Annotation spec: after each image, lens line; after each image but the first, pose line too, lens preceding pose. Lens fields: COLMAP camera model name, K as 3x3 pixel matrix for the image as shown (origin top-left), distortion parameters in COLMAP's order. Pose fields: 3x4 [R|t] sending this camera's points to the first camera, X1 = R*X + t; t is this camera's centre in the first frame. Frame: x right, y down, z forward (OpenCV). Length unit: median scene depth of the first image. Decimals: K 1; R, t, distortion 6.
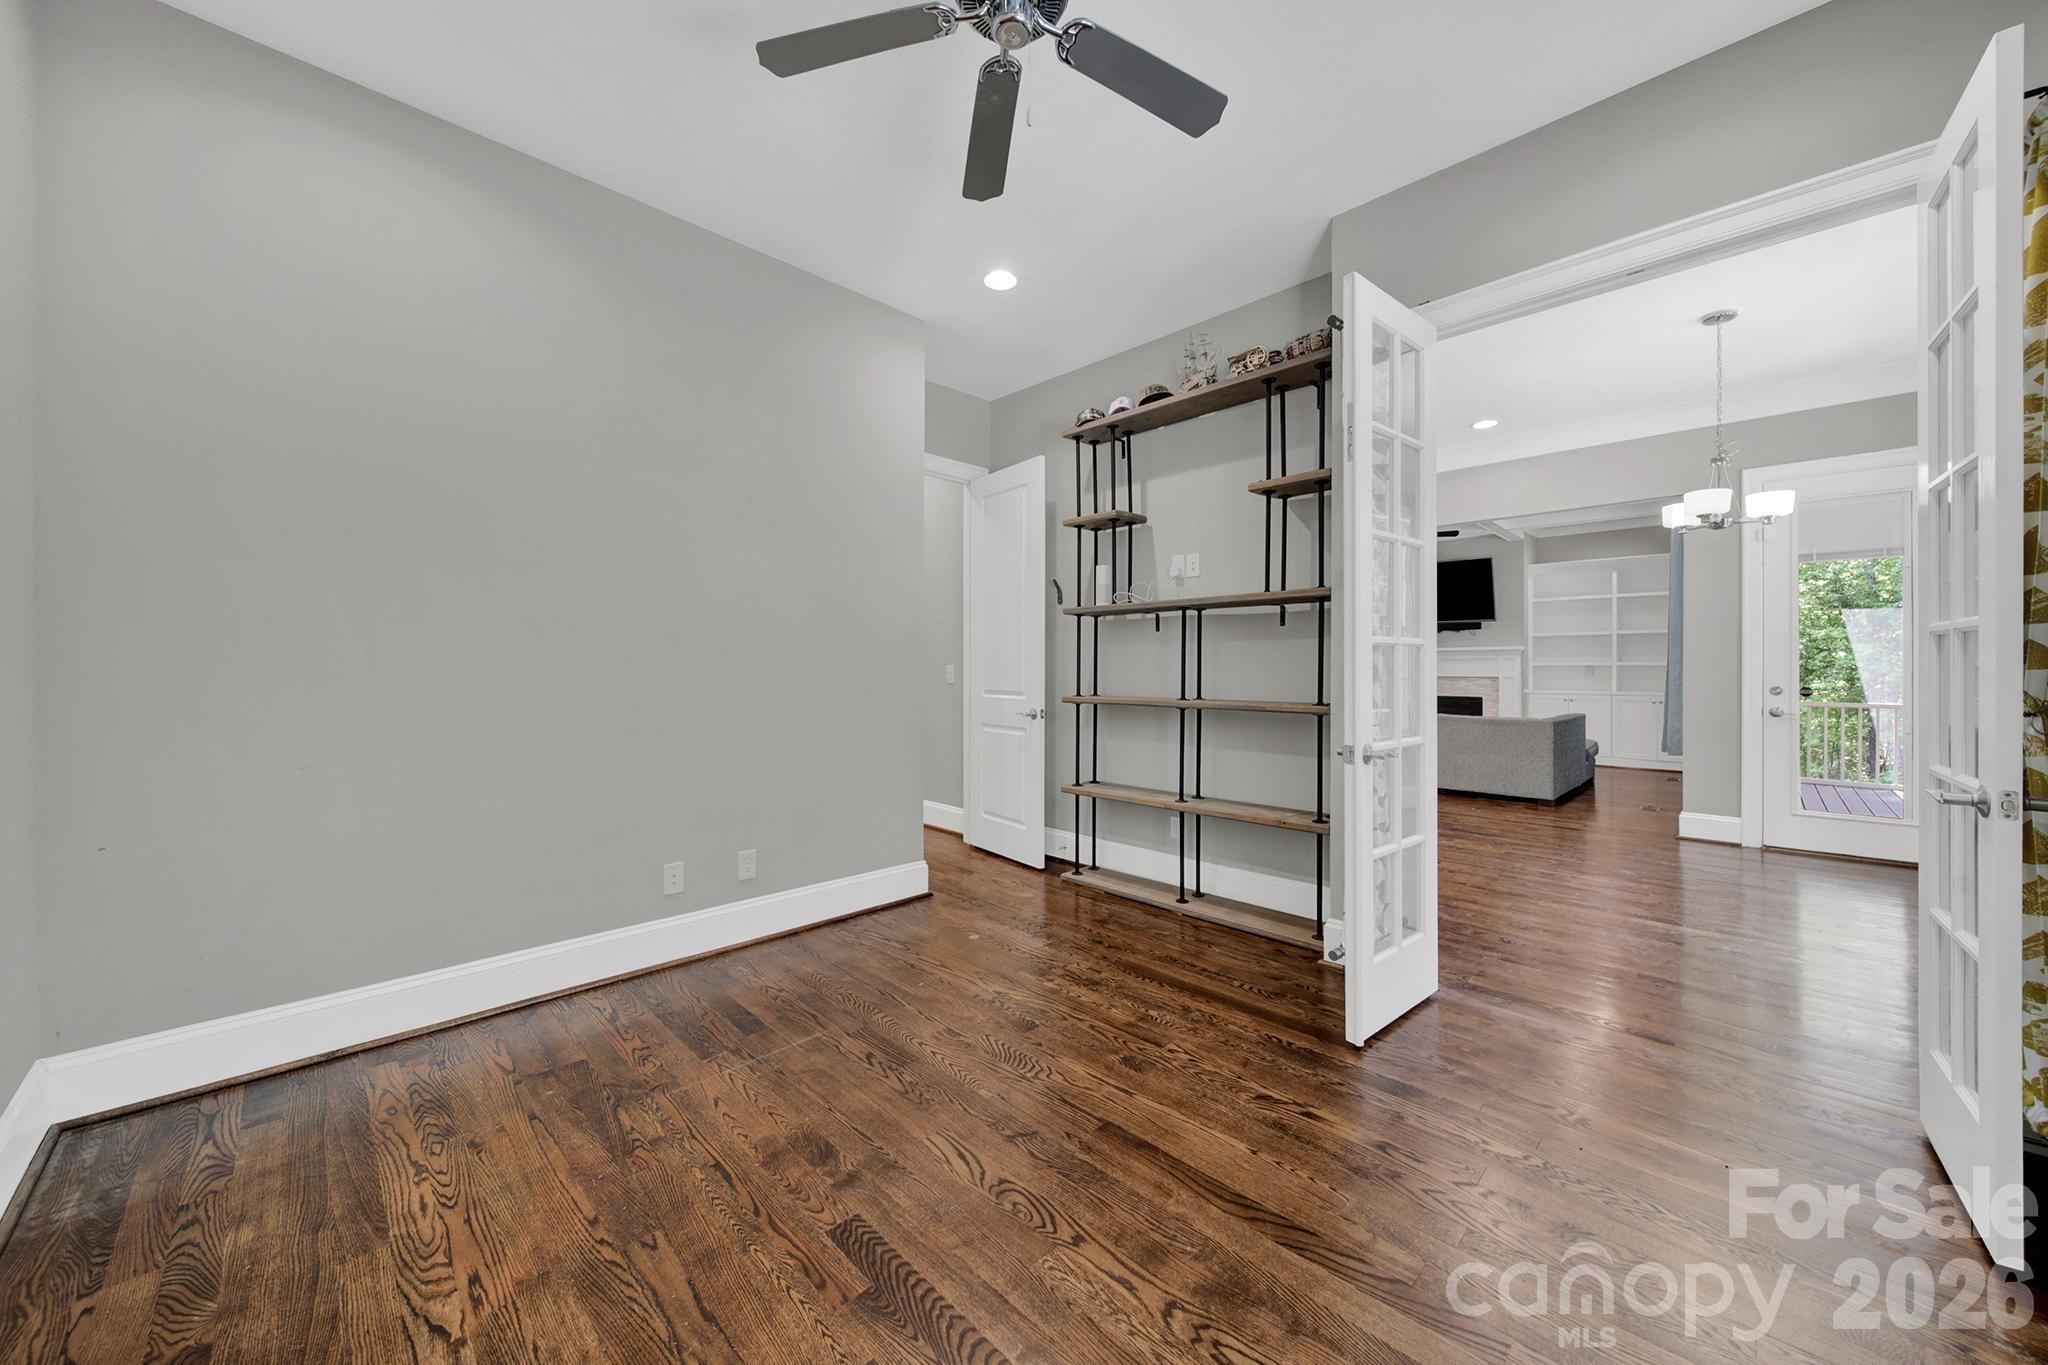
lens RADIAL K [[735.5, 0, 985.0], [0, 735.5, 672.4], [0, 0, 1]] dist [-0.021298, 0.000189]
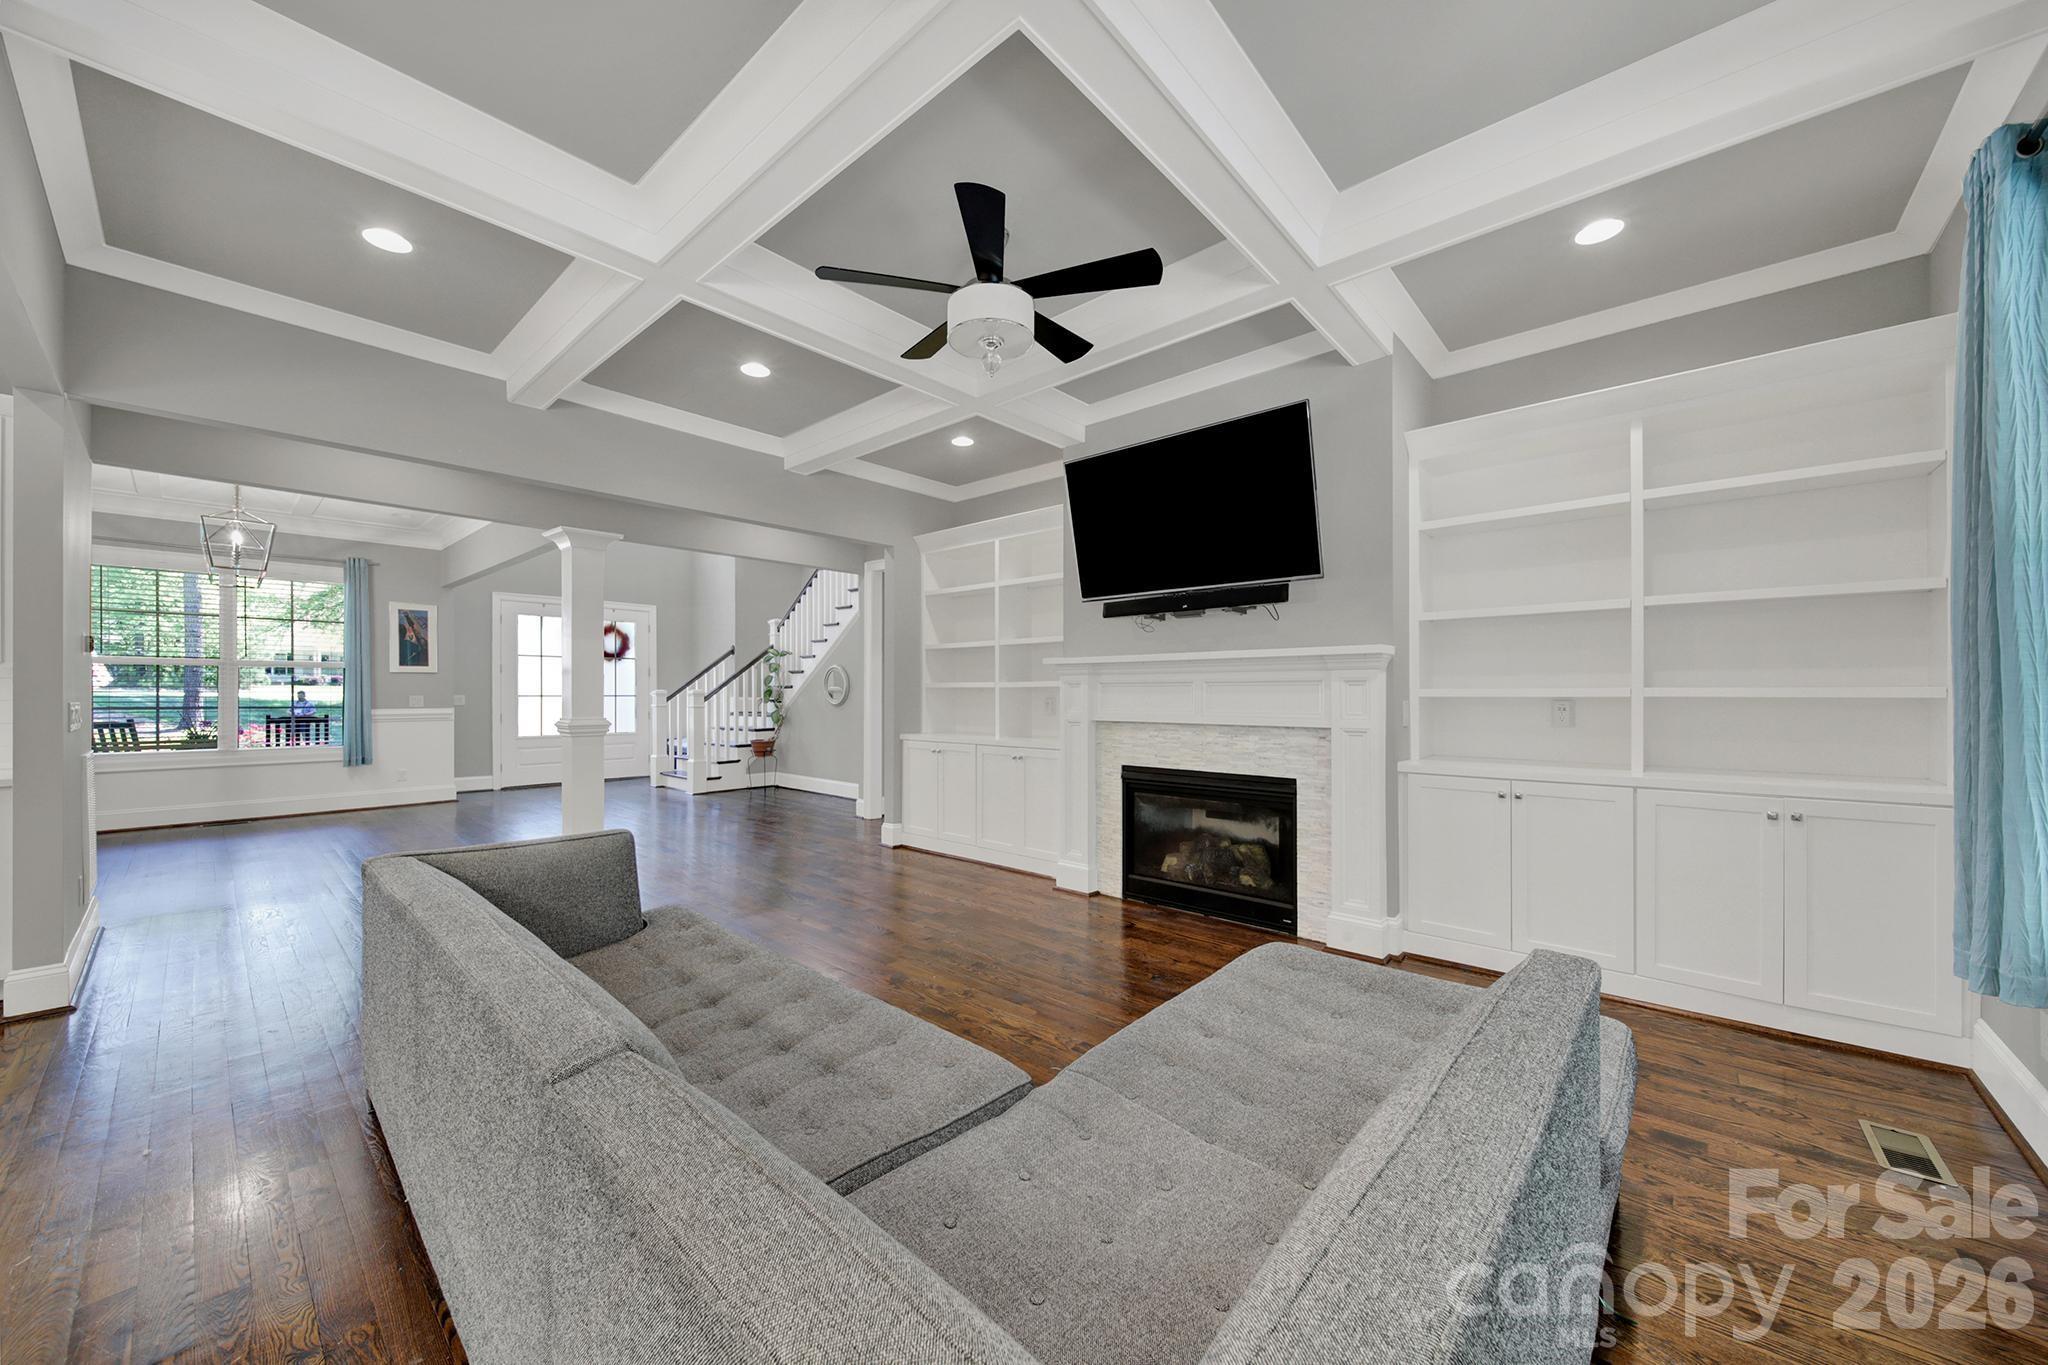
lens RADIAL K [[743.2, 0, 1020.7], [0, 743.2, 688.5], [0, 0, 1]] dist [0.001310, 0.000081]
pose [[0.996328, -0.001301, 0.085605, 0.757752], [0.002486, 0.999903, -0.013735, -0.013416], [-0.085579, 0.013897, 0.996234, 0.931999]]
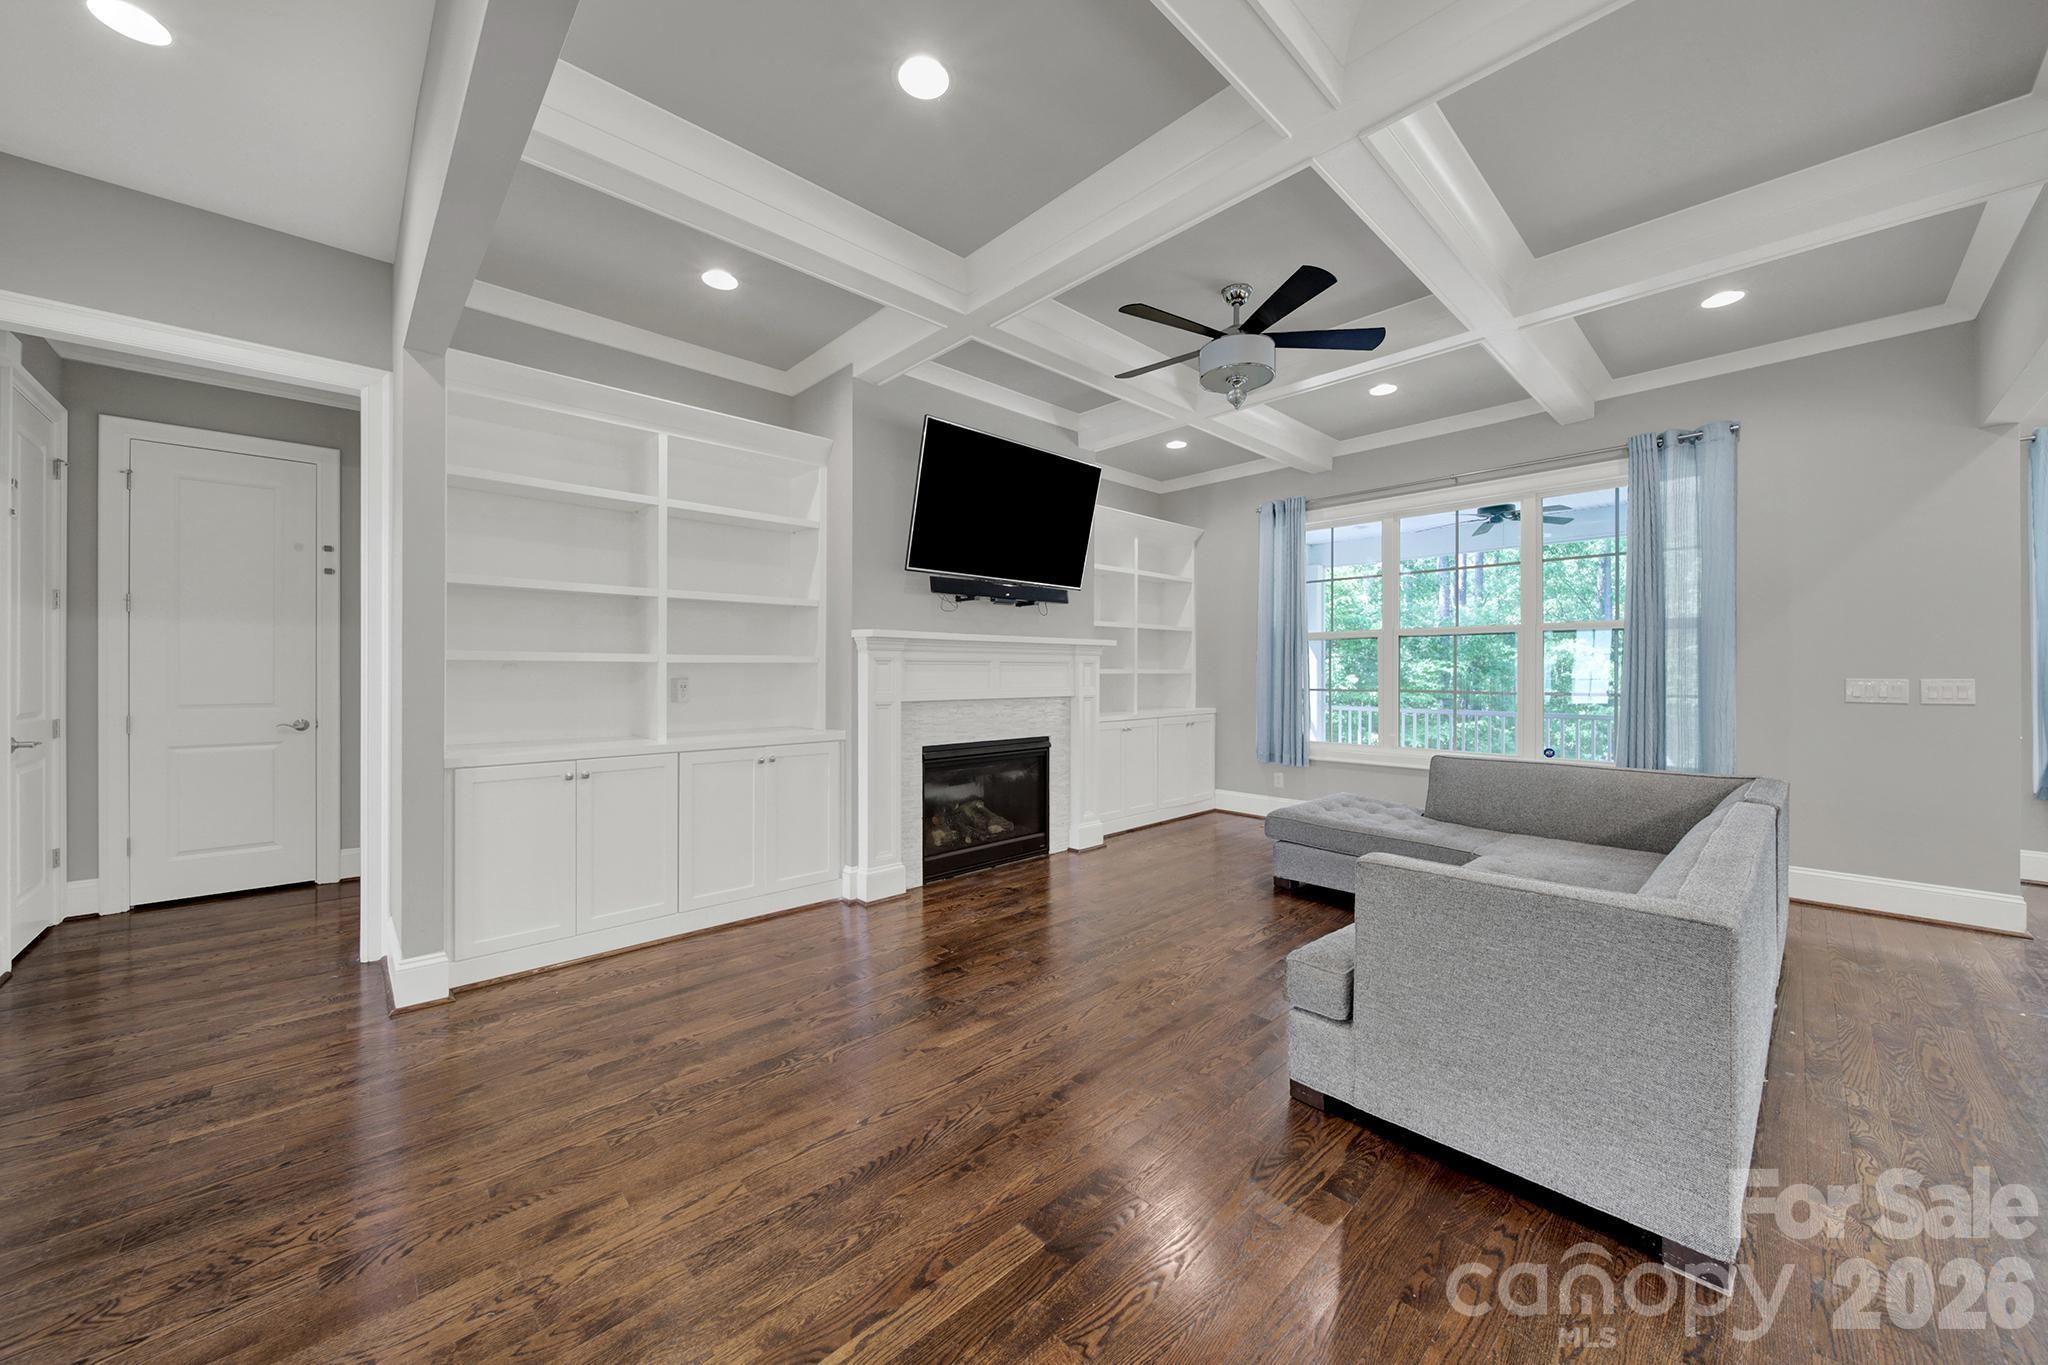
lens RADIAL K [[735.4, 0, 1029.1], [0, 735.4, 671.1], [0, 0, 1]] dist [0.001082, 0.000022]
pose [[-0.008081, -0.000459, 0.999967, 0.245731], [0.006891, 0.999976, 0.000514, -0.018426], [-0.999944, 0.006895, -0.008077, 1.534669]]
